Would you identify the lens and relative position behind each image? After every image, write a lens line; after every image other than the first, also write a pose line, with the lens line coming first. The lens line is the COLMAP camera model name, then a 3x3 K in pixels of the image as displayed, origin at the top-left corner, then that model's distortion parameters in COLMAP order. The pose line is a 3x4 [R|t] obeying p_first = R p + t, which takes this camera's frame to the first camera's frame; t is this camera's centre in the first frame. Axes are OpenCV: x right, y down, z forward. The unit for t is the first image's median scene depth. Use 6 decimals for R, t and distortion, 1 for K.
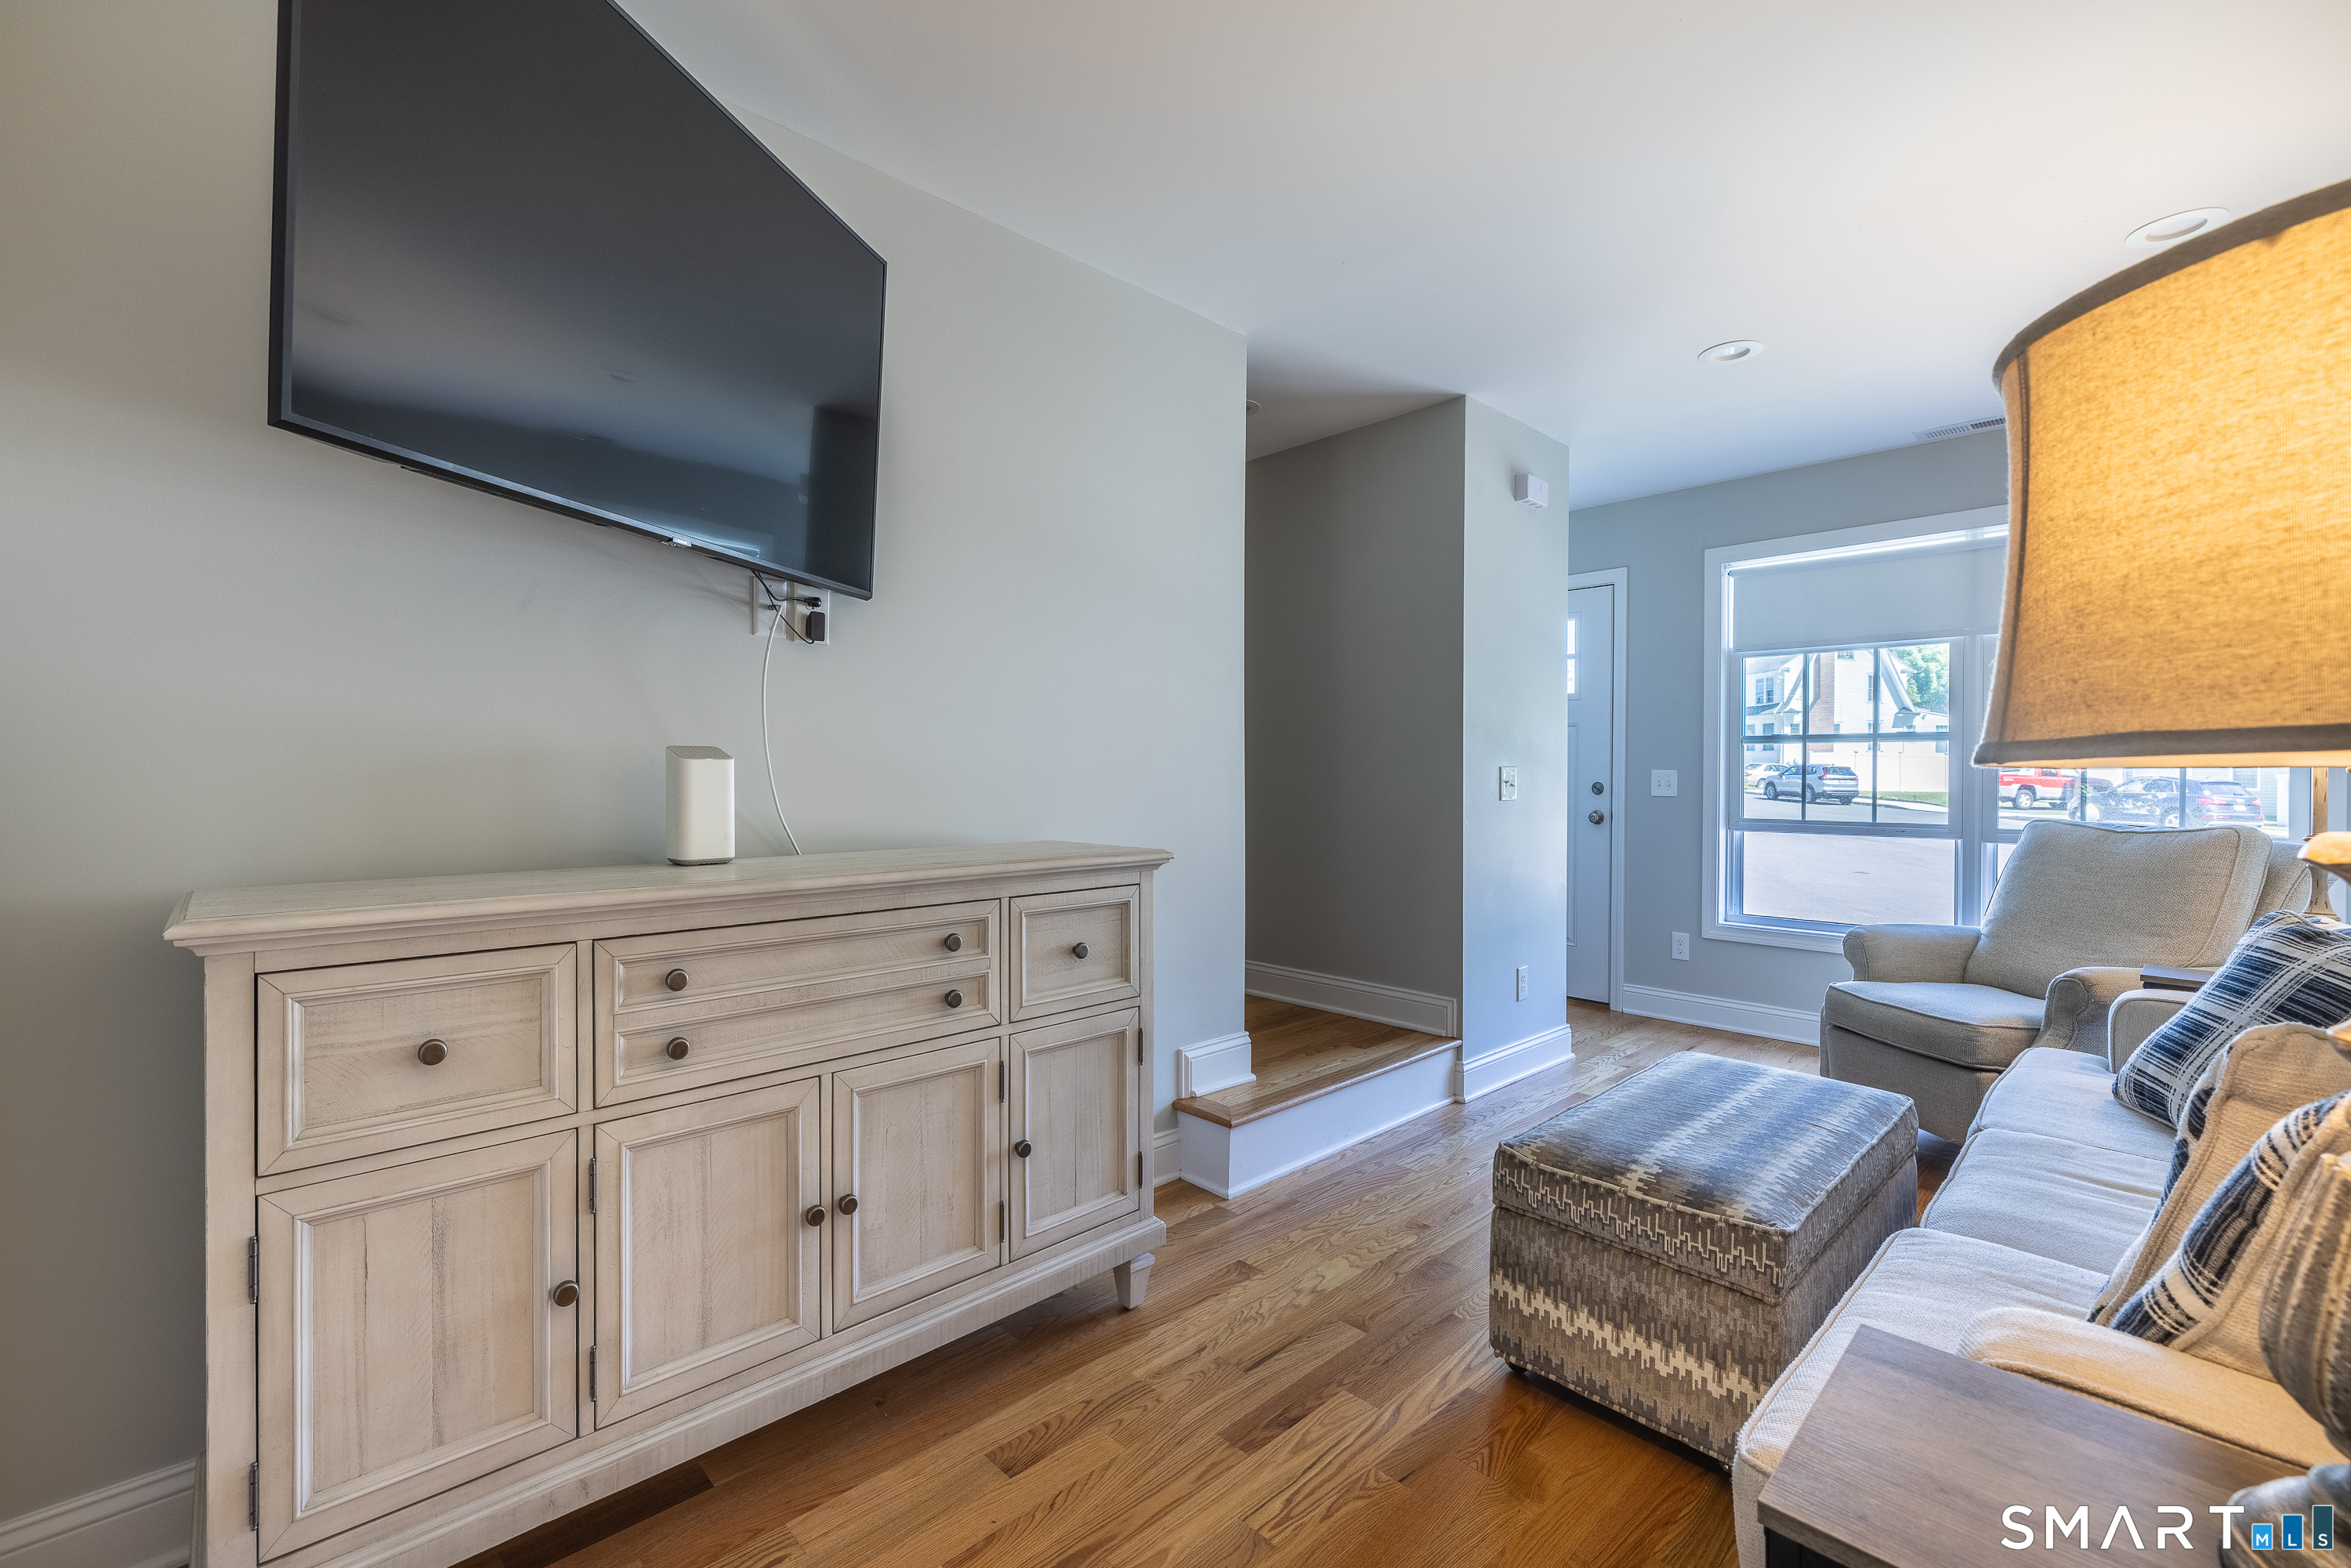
lens RADIAL K [[1007.5, 0, 1187.0], [0, 1007.5, 780.2], [0, 0, 1]] dist [-0.001151, -0.000861]
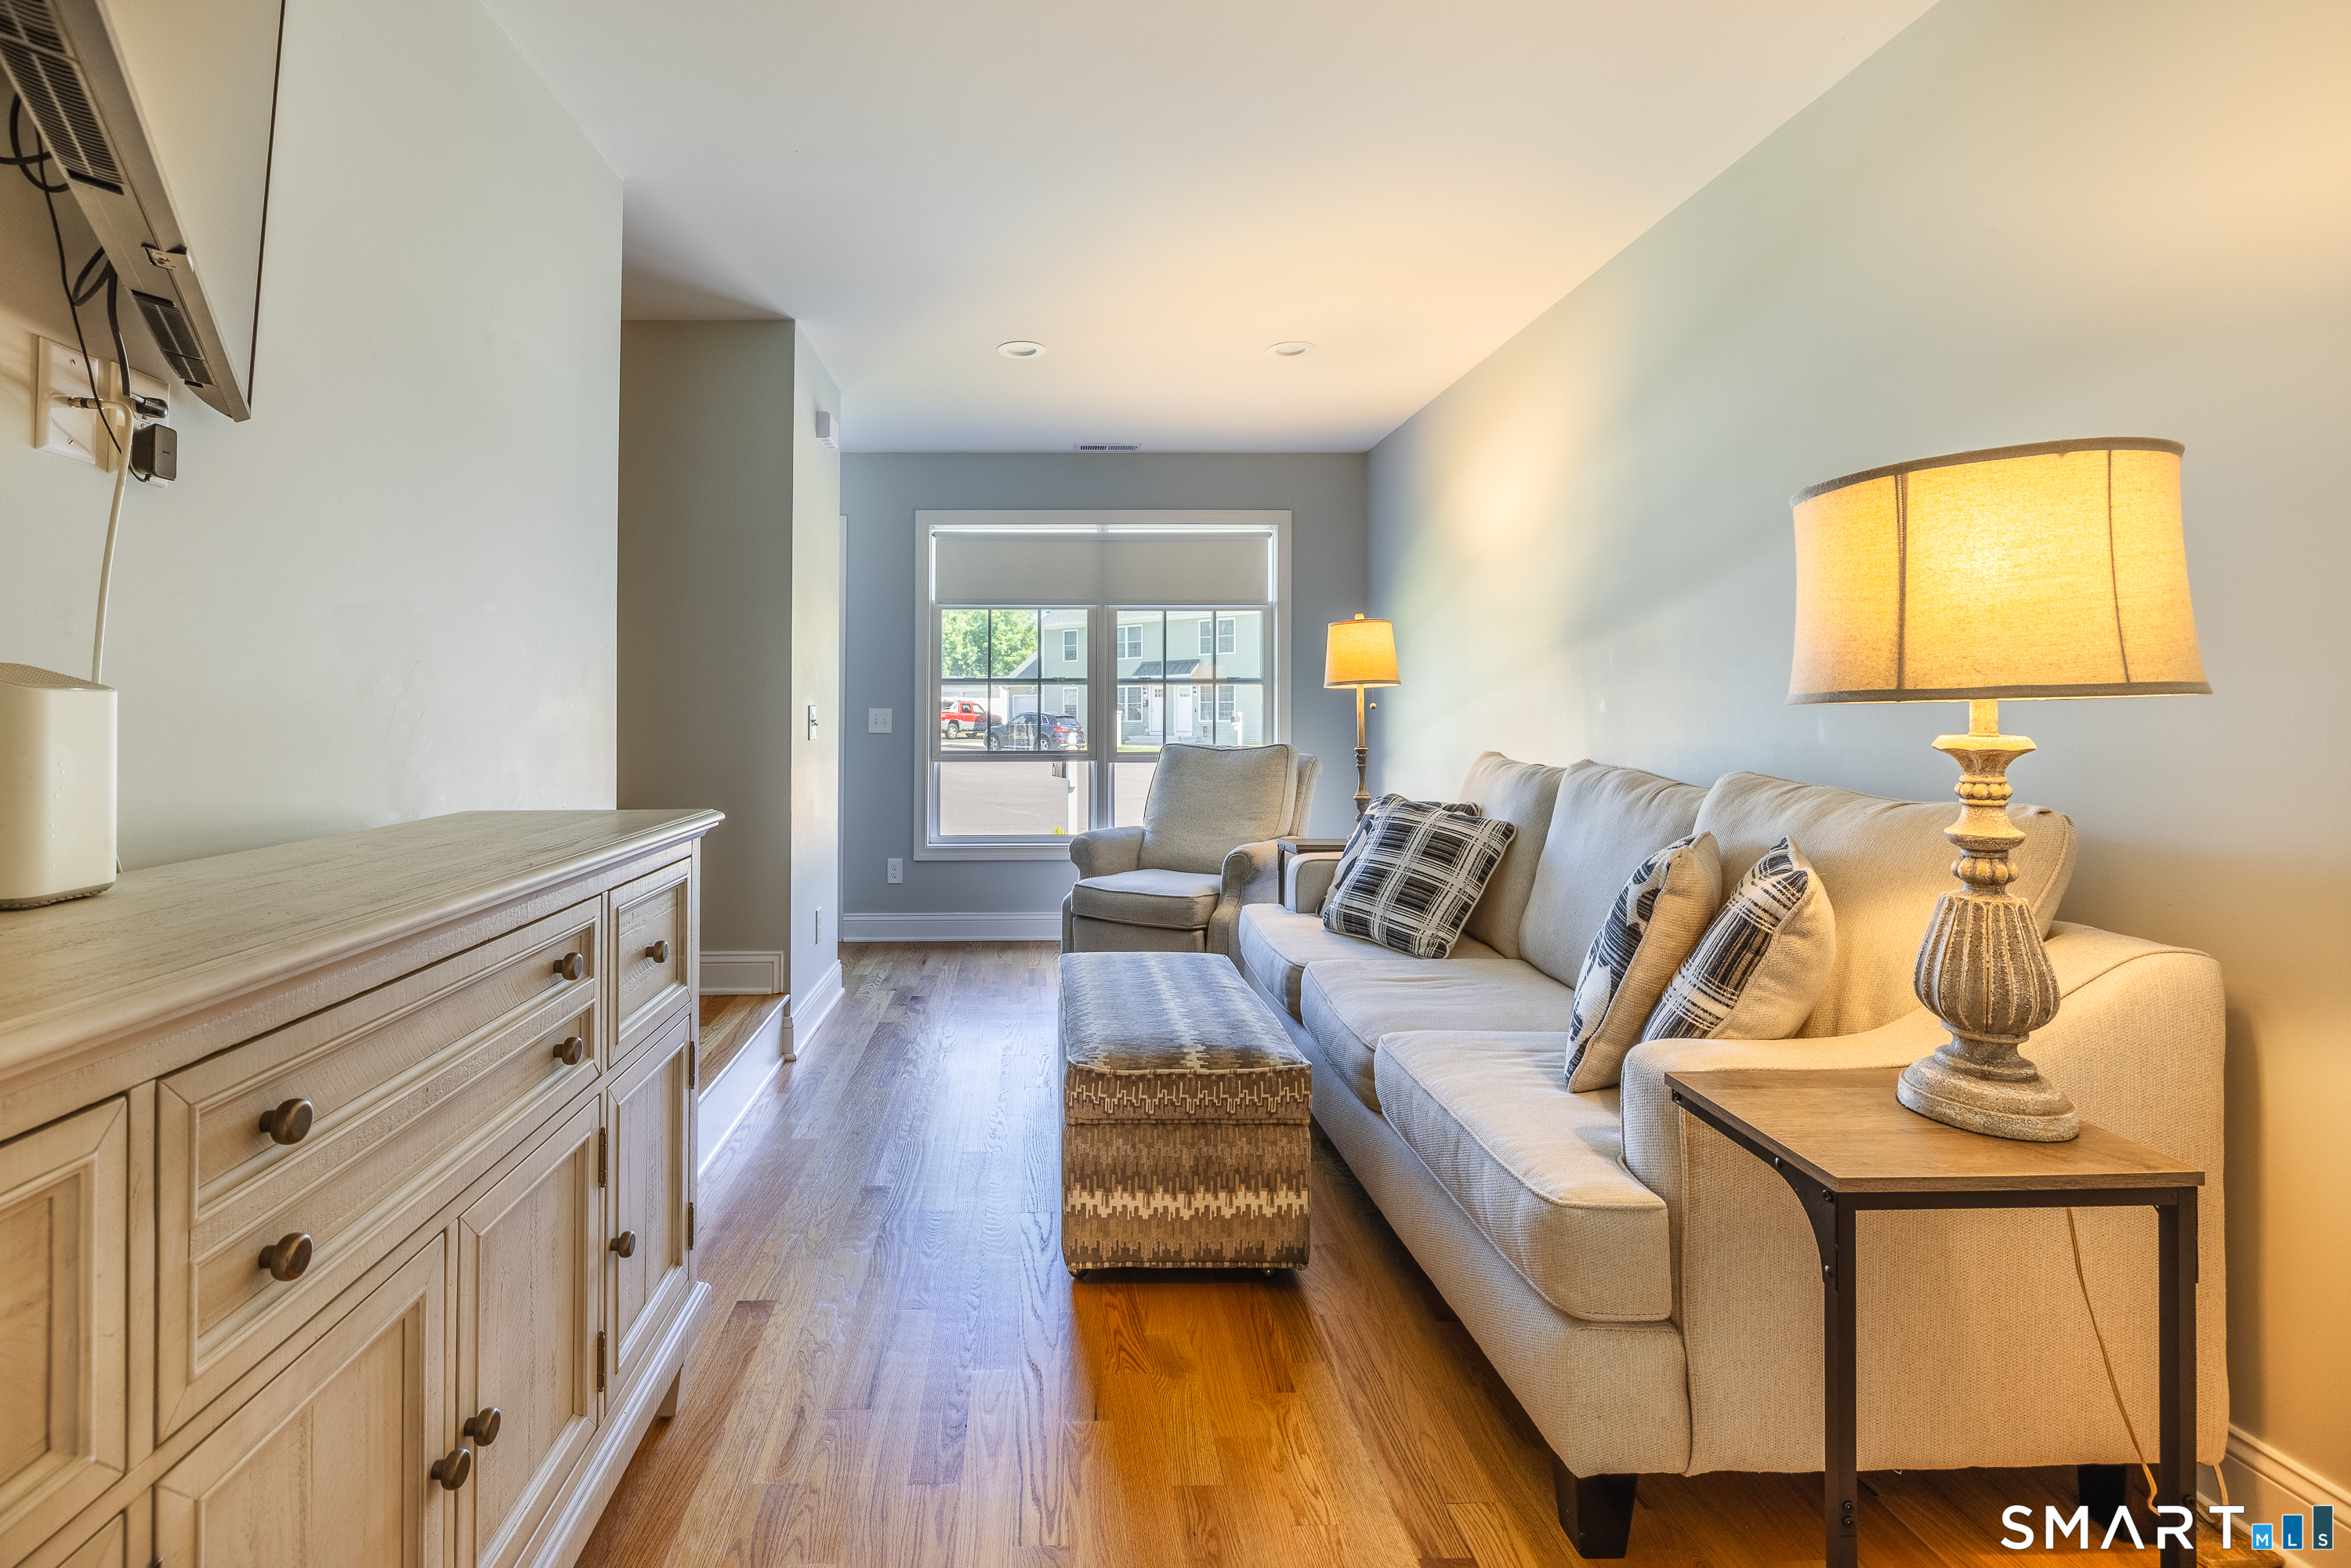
lens RADIAL K [[1007.5, 0, 1122.3], [0, 1007.5, 694.3], [0, 0, 1]] dist [-0.001151, -0.000861]
pose [[0.674800, 0.007287, 0.737965, -0.453141], [0.010971, 0.999742, -0.019904, -0.002660], [-0.737919, 0.021528, 0.674546, 0.257250]]
